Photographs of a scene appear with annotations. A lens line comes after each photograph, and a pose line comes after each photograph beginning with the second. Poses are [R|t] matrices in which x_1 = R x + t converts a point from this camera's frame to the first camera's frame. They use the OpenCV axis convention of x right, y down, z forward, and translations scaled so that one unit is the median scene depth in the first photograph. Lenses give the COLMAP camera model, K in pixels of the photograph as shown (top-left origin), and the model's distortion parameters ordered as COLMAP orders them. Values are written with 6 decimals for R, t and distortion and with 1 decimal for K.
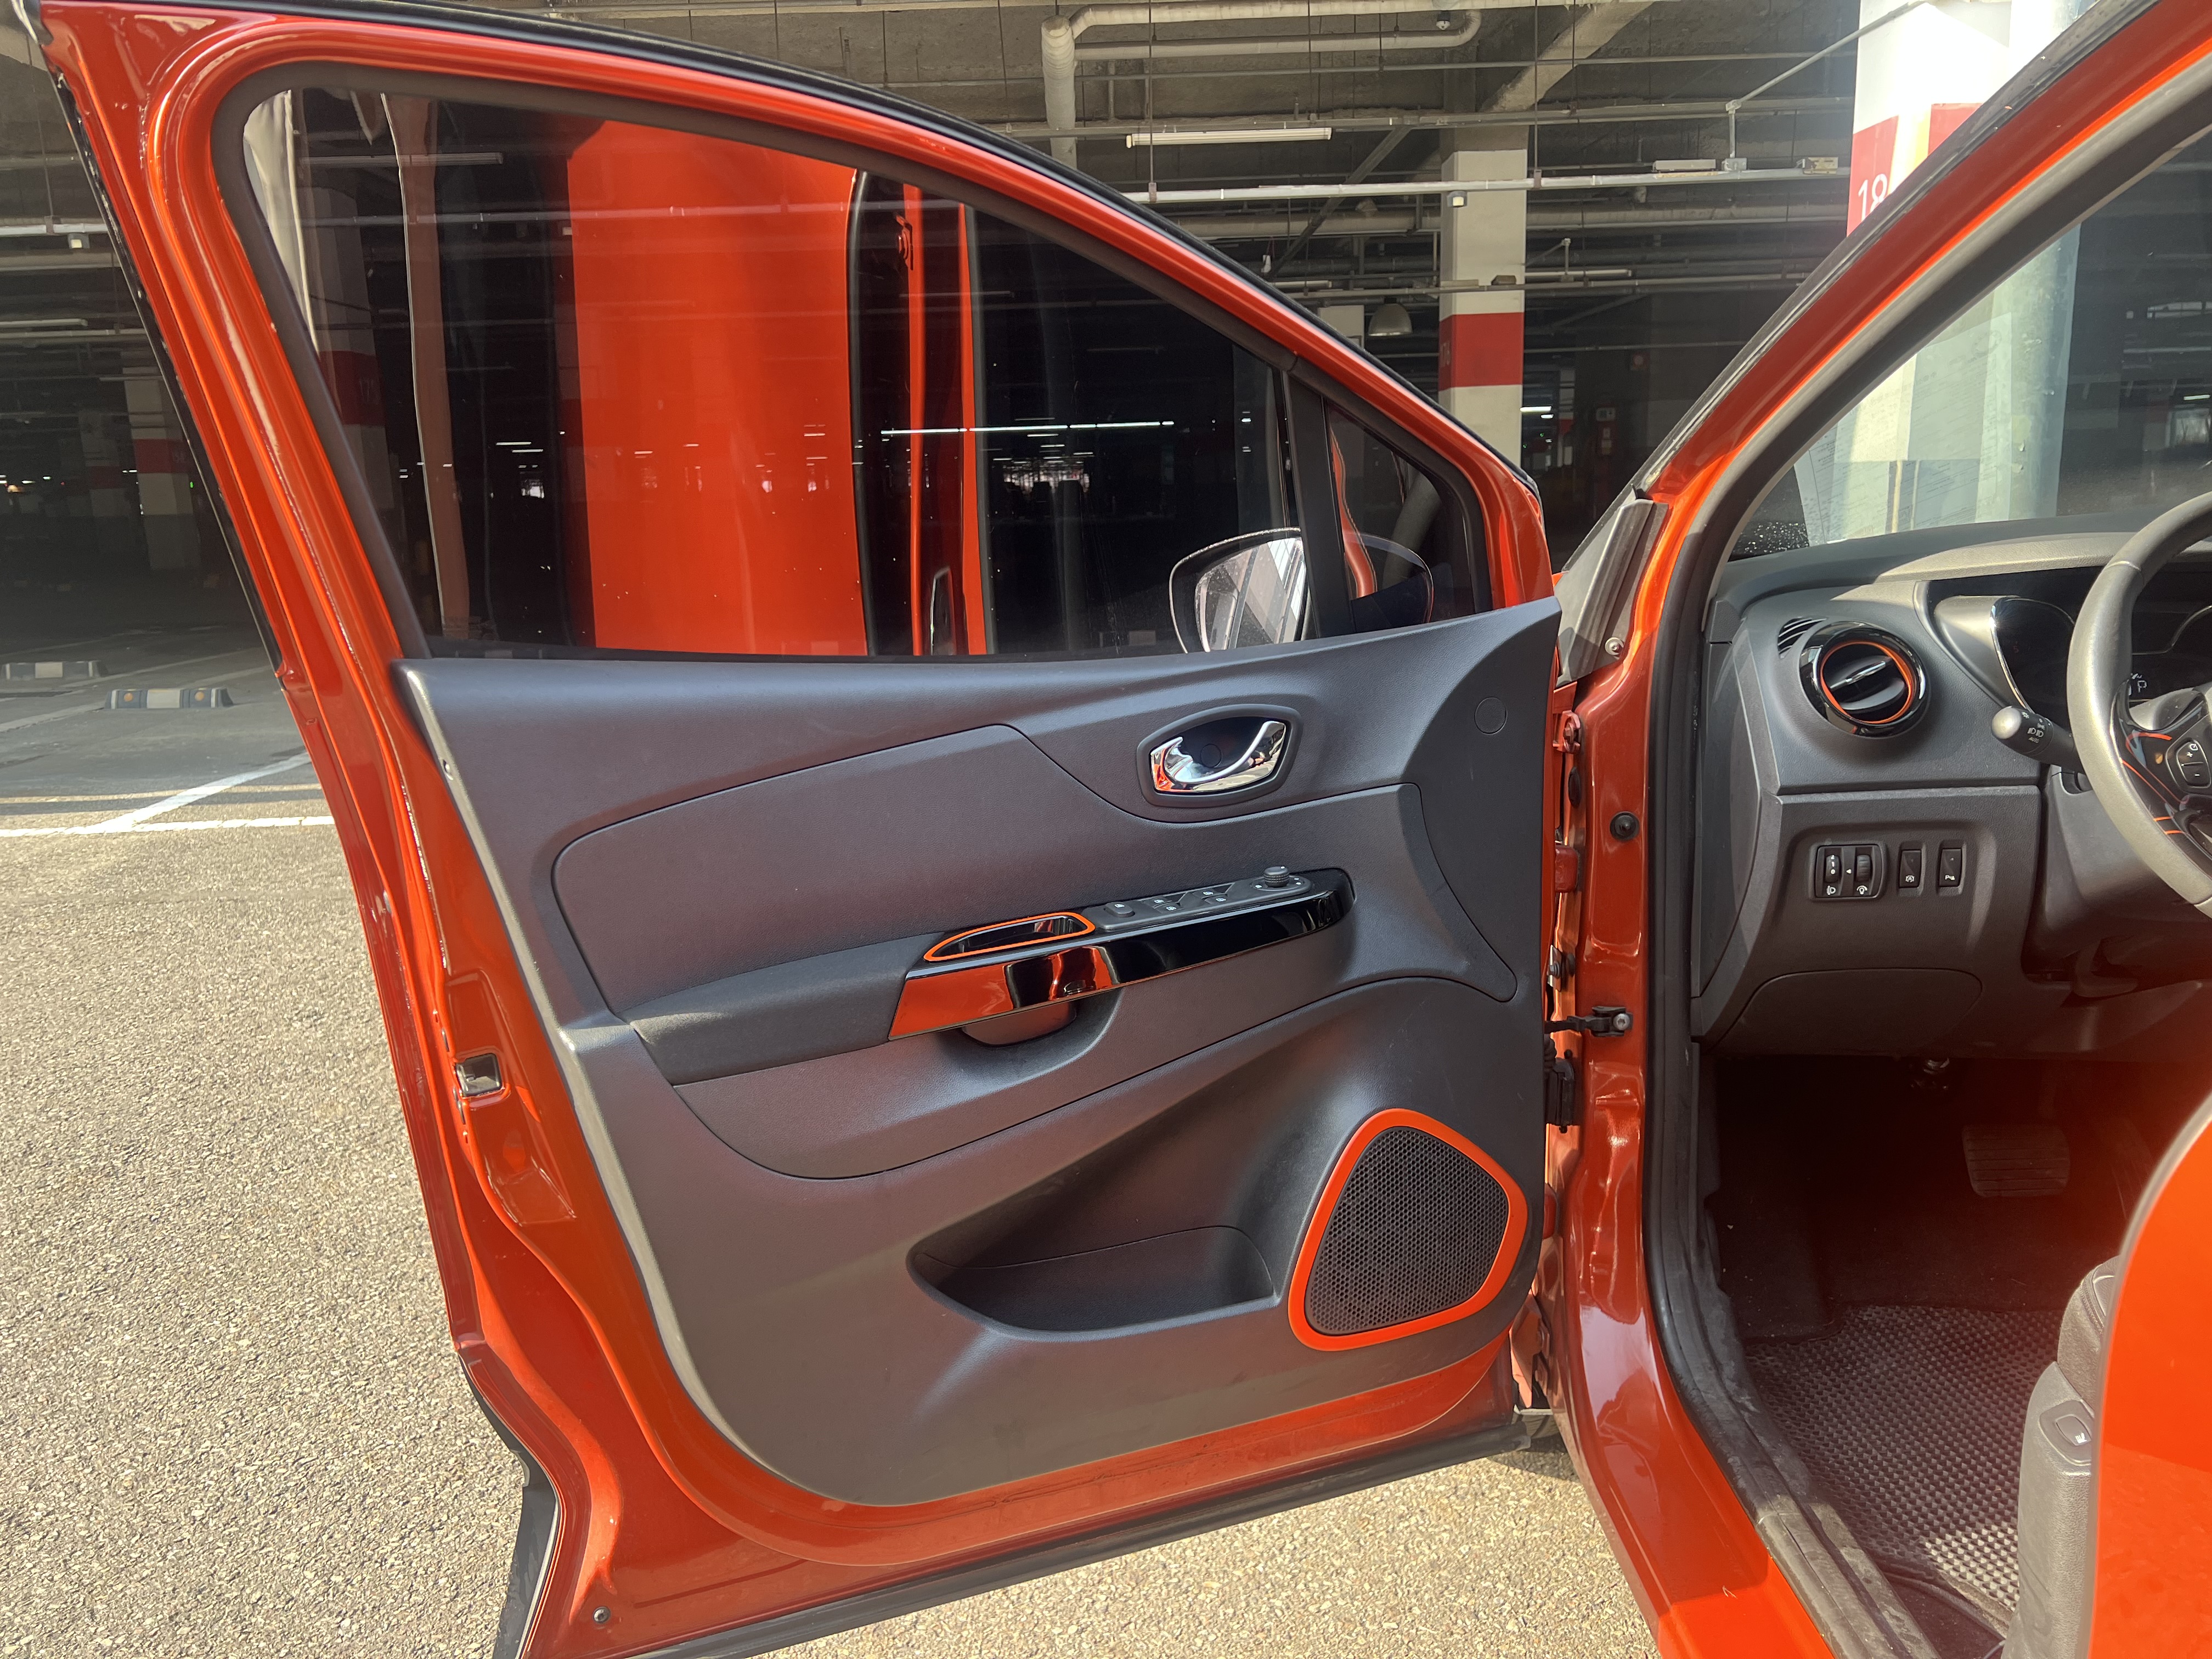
lens RADIAL K [[1700.9, 0, 1073.2], [0, 1700.9, 847.8], [0, 0, 1]] dist [0.017057, -0.017169]
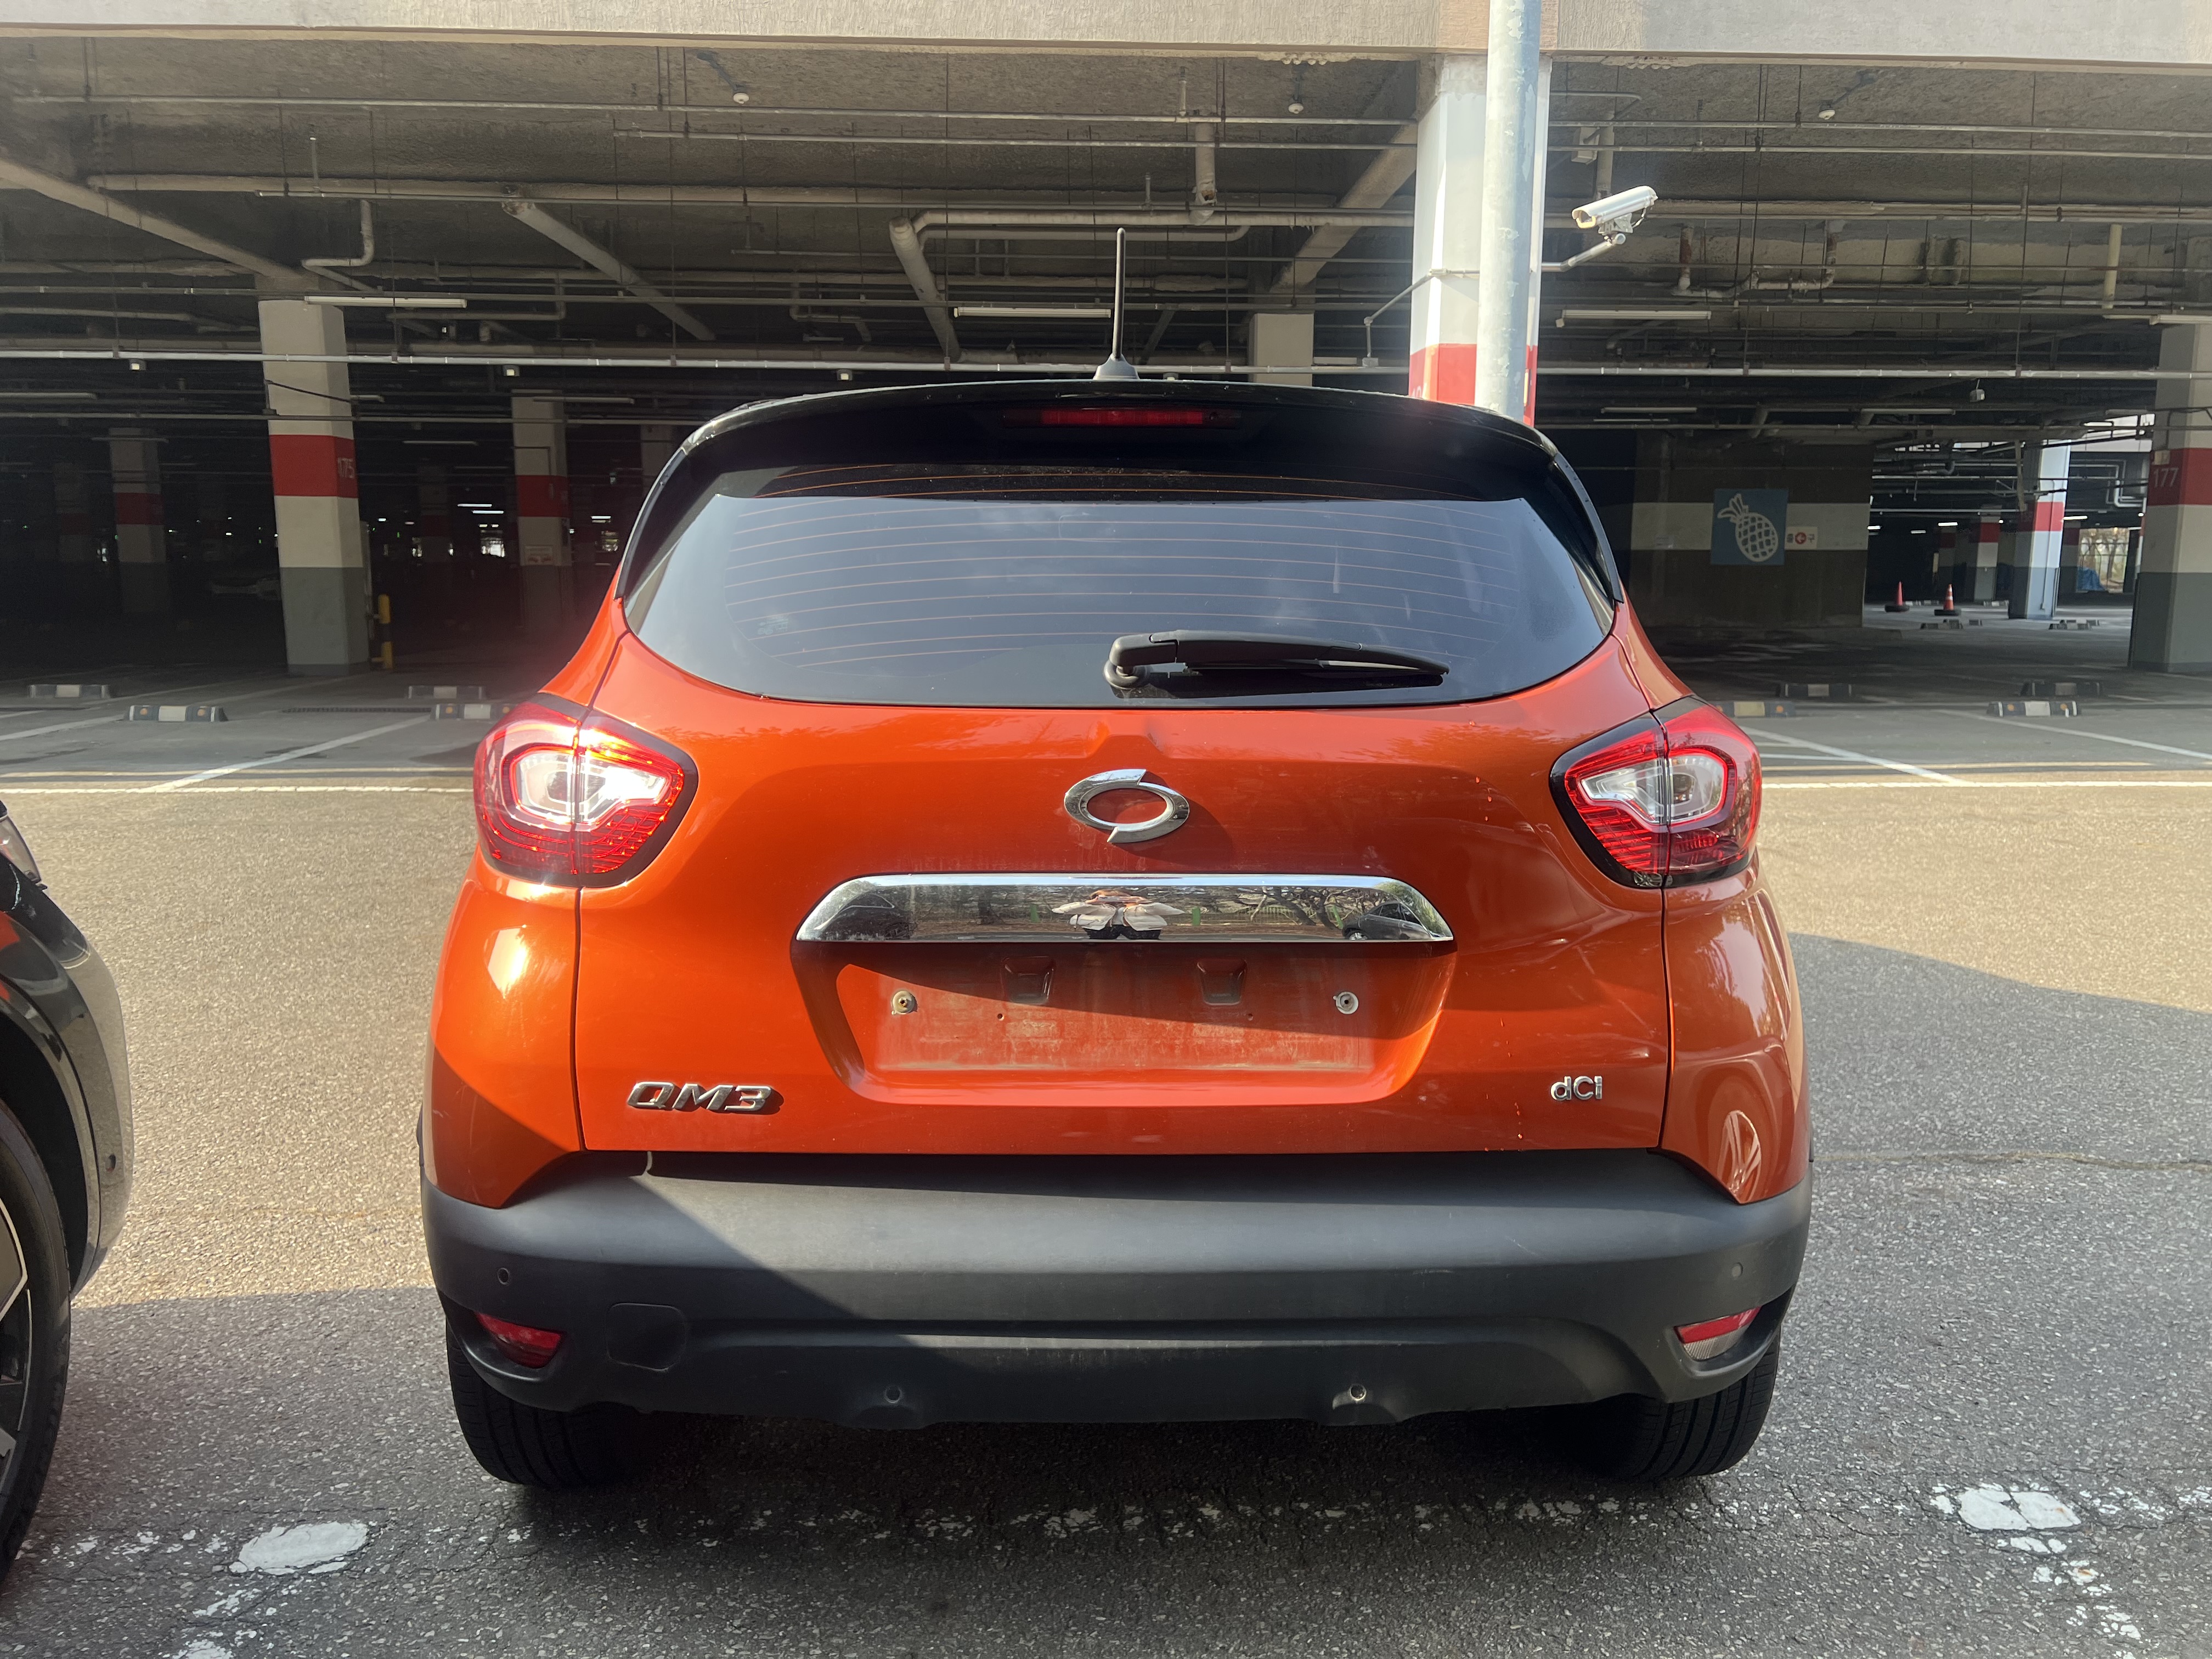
lens RADIAL K [[1700.9, 0, 1103.0], [0, 1700.9, 839.8], [0, 0, 1]] dist [0.017057, -0.017169]
pose [[0.998619, 0.030120, 0.043045, 0.102080], [-0.027960, 0.998361, -0.049926, 0.049644], [-0.044479, 0.048654, 0.997825, -0.284588]]
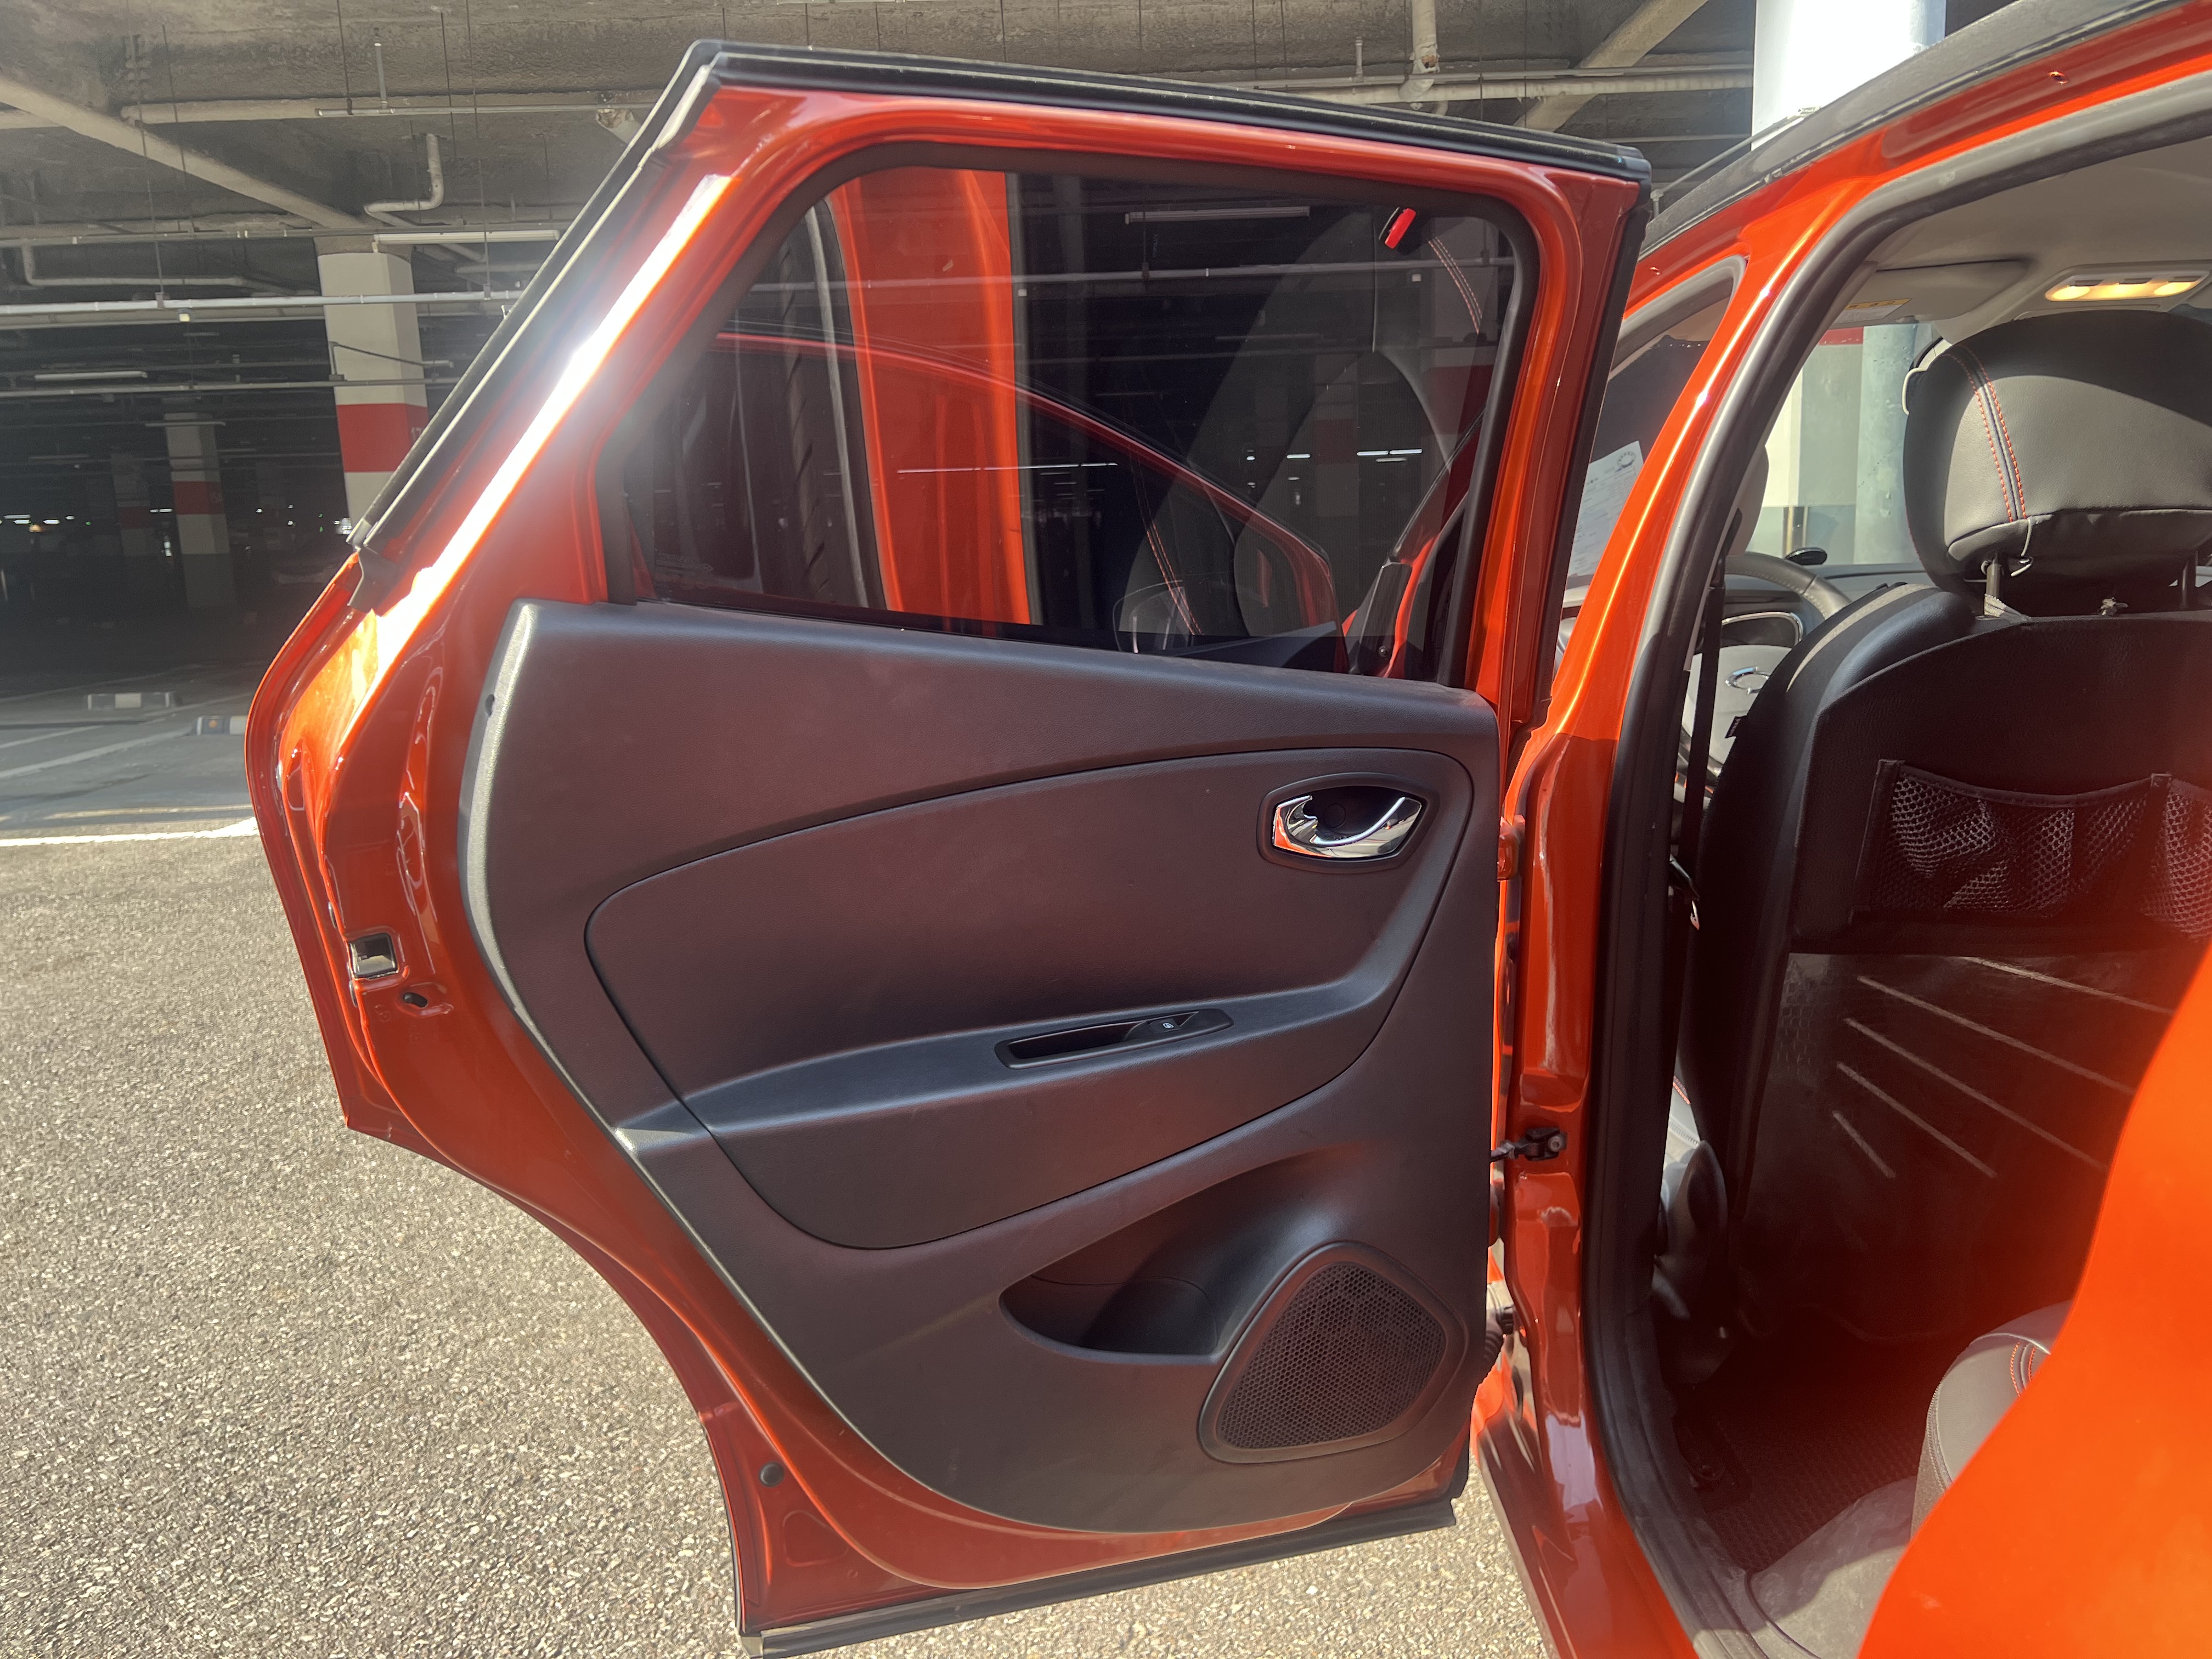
lens RADIAL K [[1700.9, 0, 1106.8], [0, 1700.9, 820.5], [0, 0, 1]] dist [0.017057, -0.017169]
pose [[0.999924, -0.005853, 0.010838, 0.005538], [0.006226, 0.999377, -0.034730, 0.014995], [-0.010628, 0.034795, 0.999338, -0.093671]]
